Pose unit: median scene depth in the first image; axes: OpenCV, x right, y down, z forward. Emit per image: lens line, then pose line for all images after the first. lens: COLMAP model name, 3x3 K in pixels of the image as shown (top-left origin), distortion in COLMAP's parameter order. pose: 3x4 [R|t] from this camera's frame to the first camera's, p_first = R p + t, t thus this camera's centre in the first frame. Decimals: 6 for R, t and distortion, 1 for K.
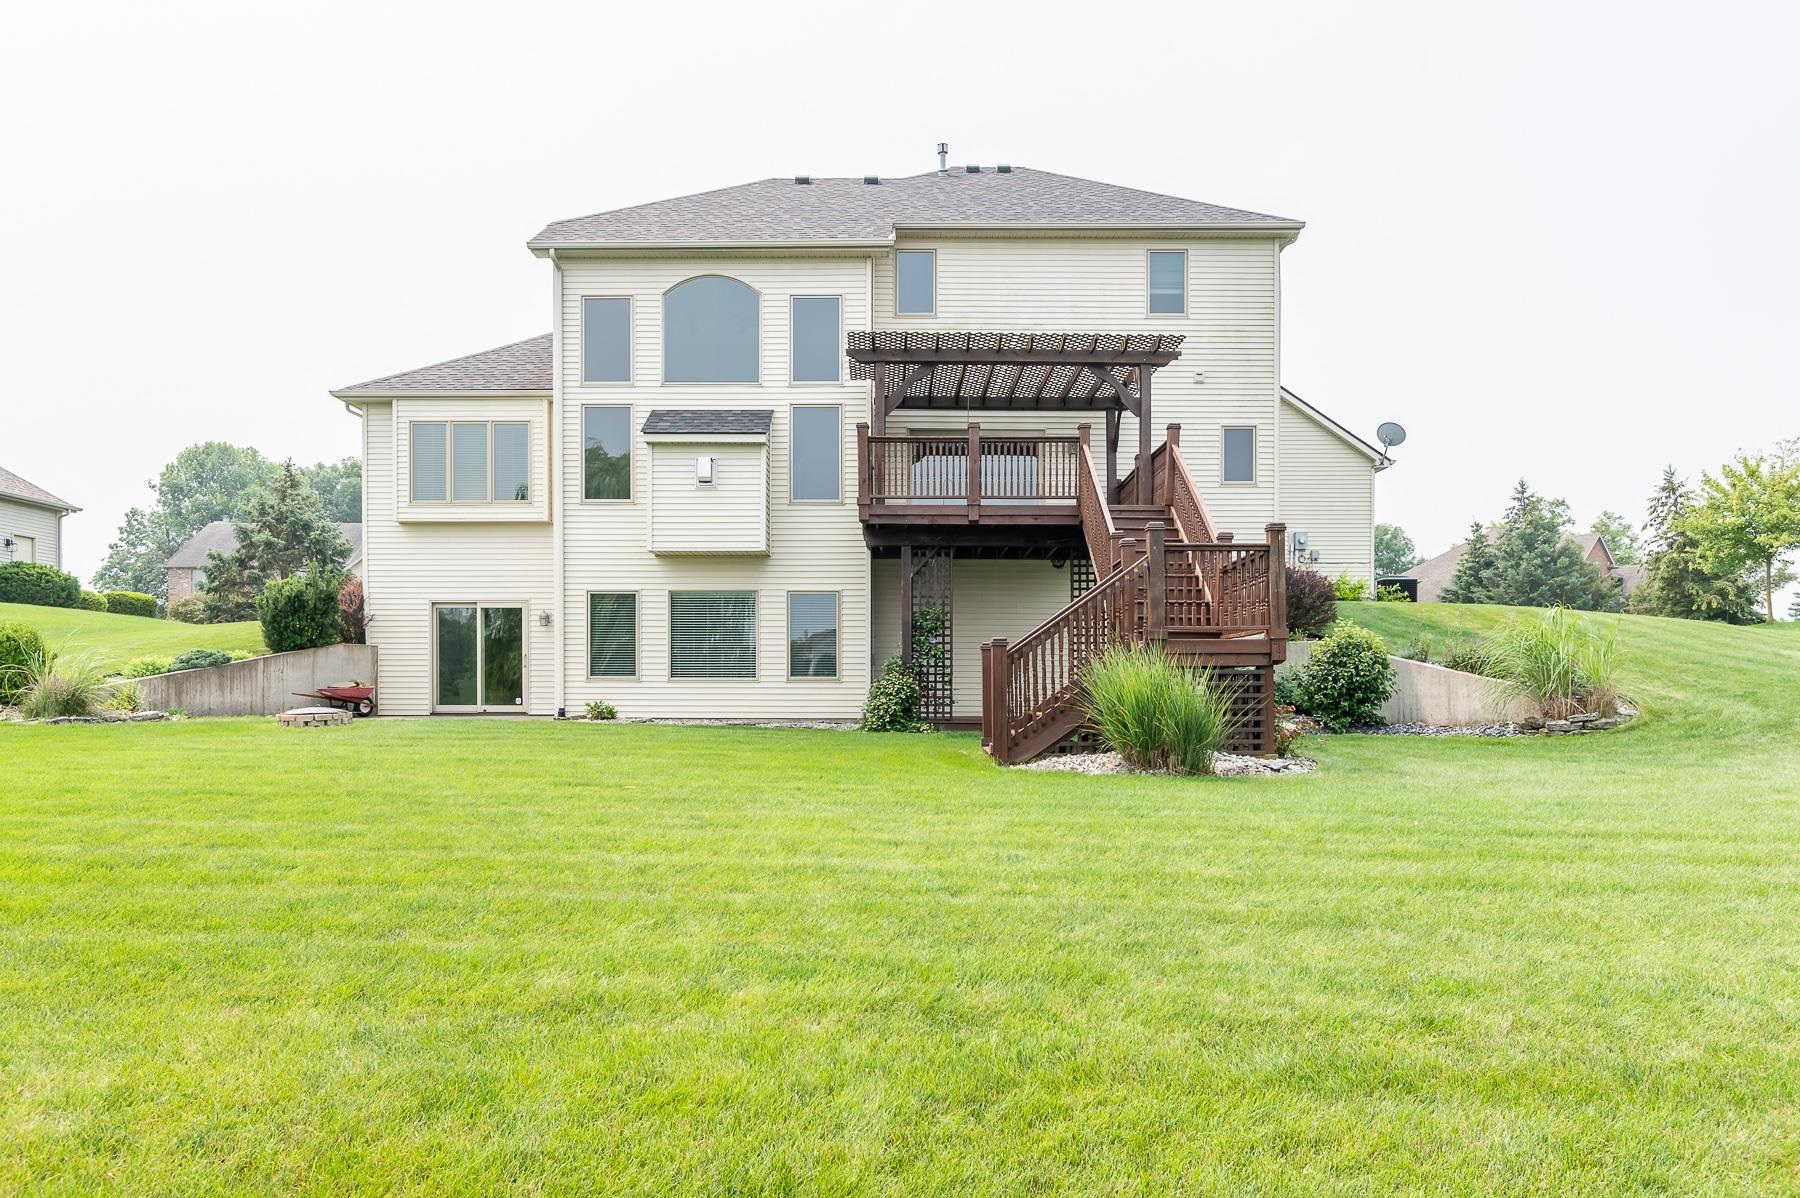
lens RADIAL K [[1390.0, 0, 900.0], [0, 1390.0, 599.0], [0, 0, 1]] dist [-0.010600, -0.005199]
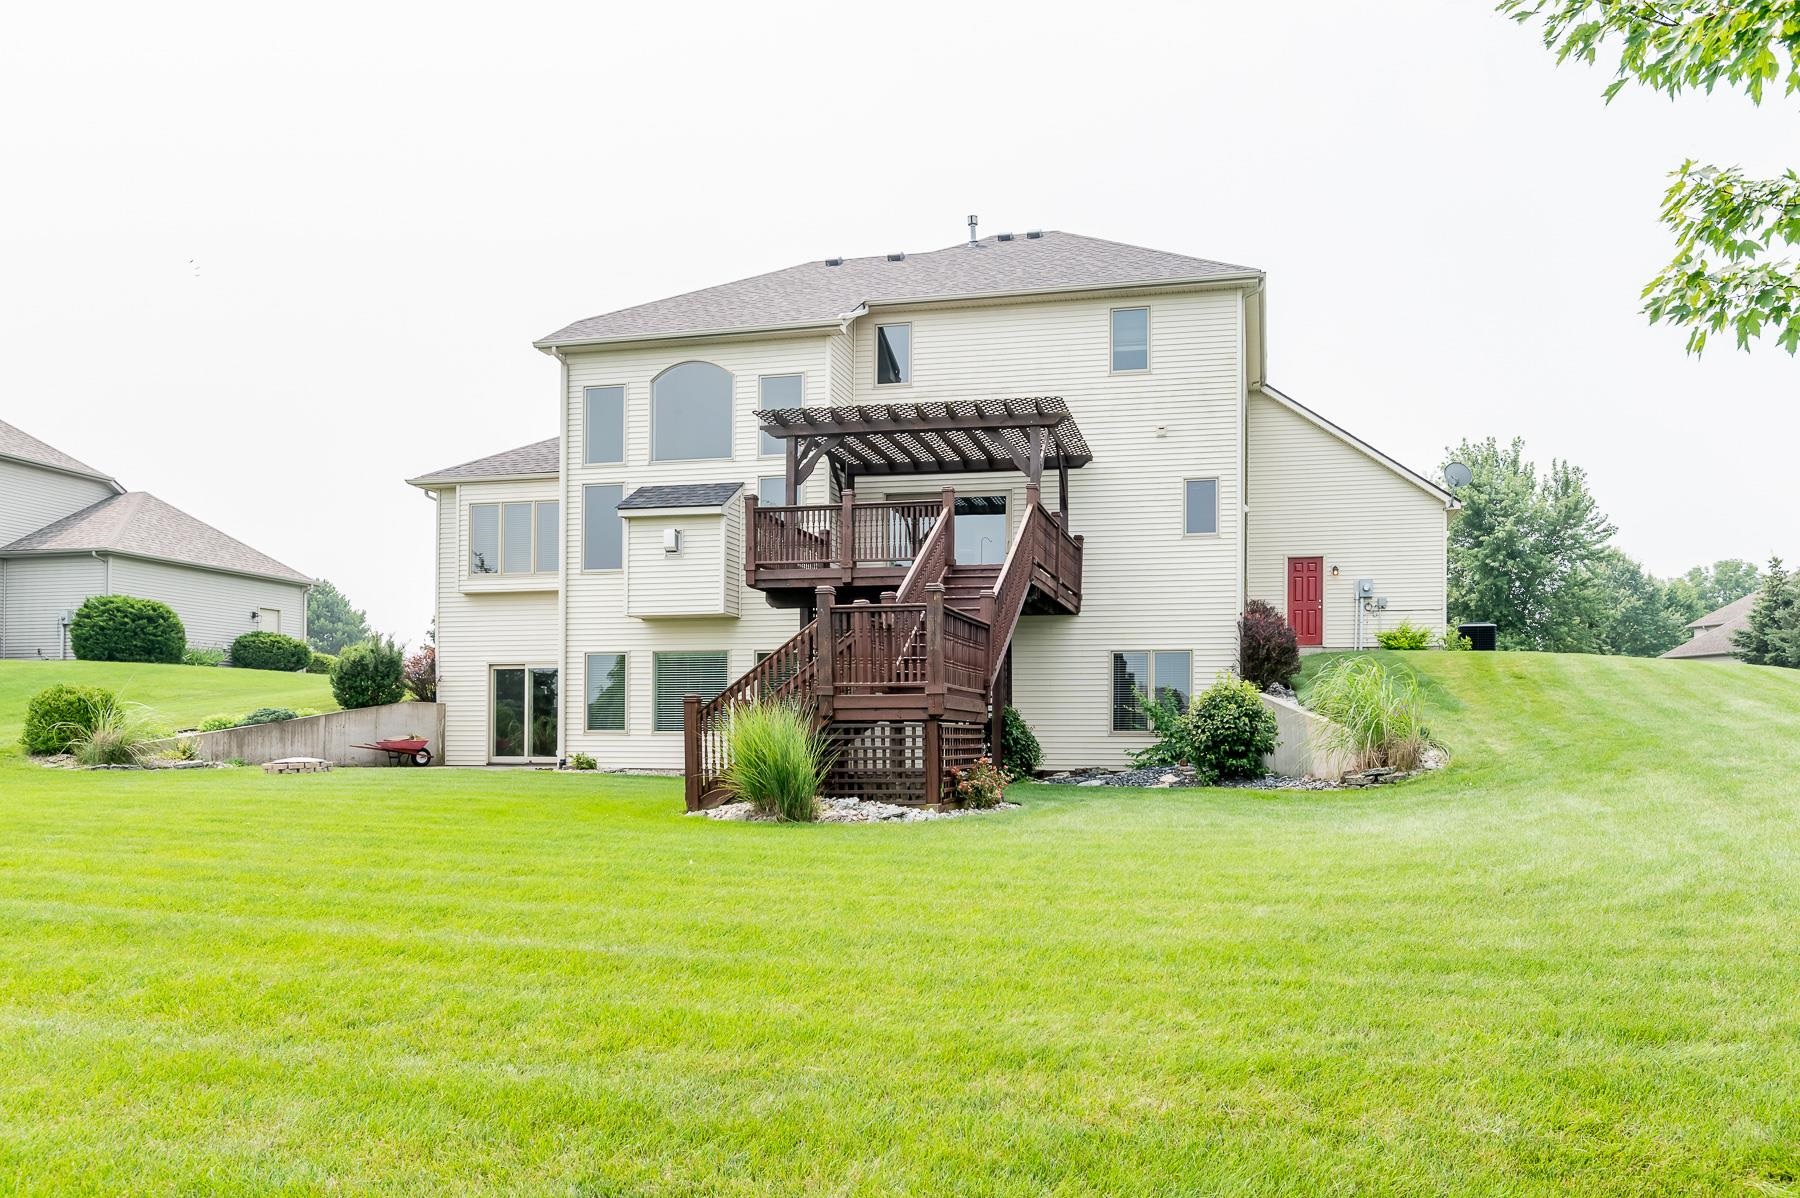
lens RADIAL K [[1390.0, 0, 900.0], [0, 1390.0, 599.0], [0, 0, 1]] dist [-0.010600, -0.005199]
pose [[0.974543, -0.022888, -0.223031, 0.262118], [0.014384, 0.999109, -0.039678, -0.000976], [0.223740, 0.035460, 0.974004, -0.019365]]
